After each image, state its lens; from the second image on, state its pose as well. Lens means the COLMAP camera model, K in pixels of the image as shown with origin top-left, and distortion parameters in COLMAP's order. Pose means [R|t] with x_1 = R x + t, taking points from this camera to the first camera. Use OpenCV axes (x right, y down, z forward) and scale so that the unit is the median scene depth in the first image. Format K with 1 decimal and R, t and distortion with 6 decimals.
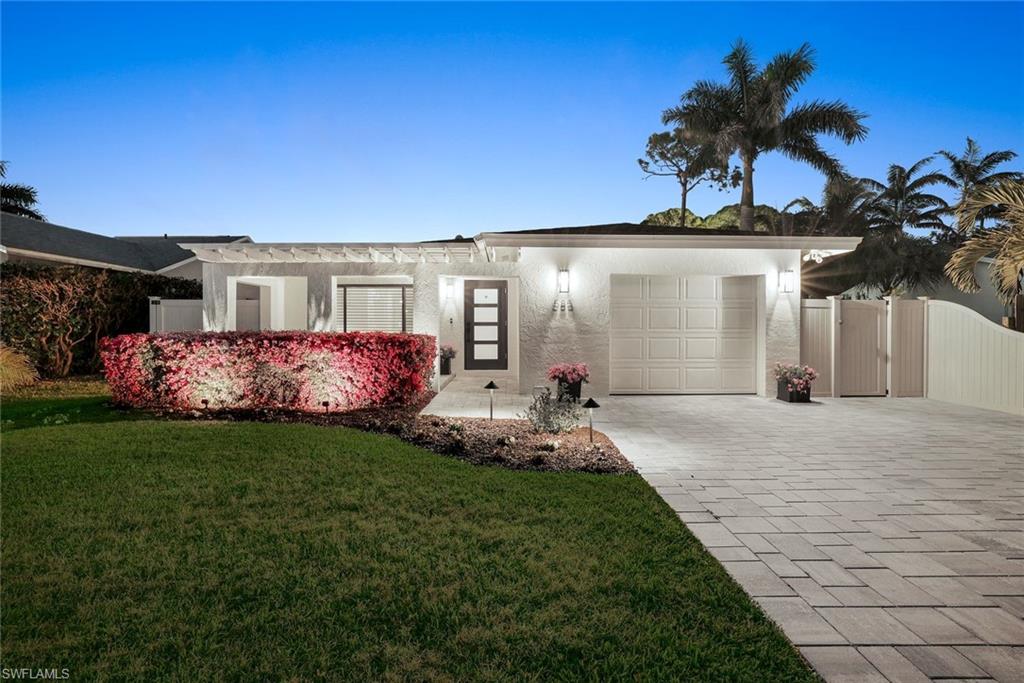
lens RADIAL K [[445.4, 0, 512.8], [0, 445.4, 337.9], [0, 0, 1]] dist [-0.032211, 0.004991]
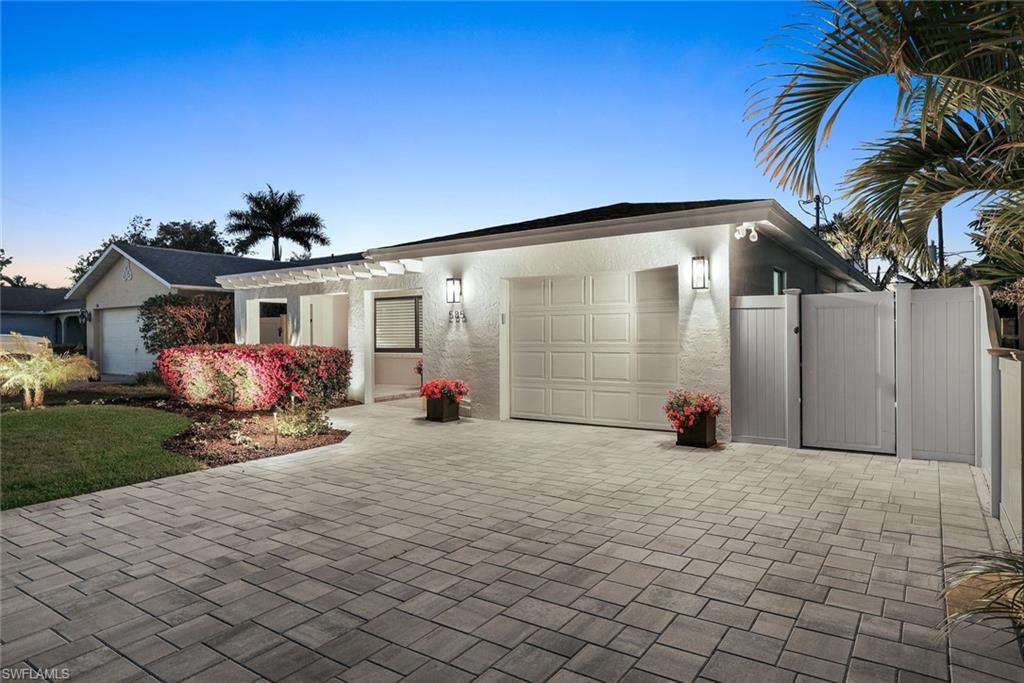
lens RADIAL K [[605.7, 0, 511.2], [0, 605.7, 338.1], [0, 0, 1]] dist [-0.018483, -0.000180]
pose [[0.818660, -0.007109, -0.574235, 0.913080], [-0.003702, 0.999837, -0.017655, -0.006564], [0.574267, 0.016579, 0.818500, 0.042730]]
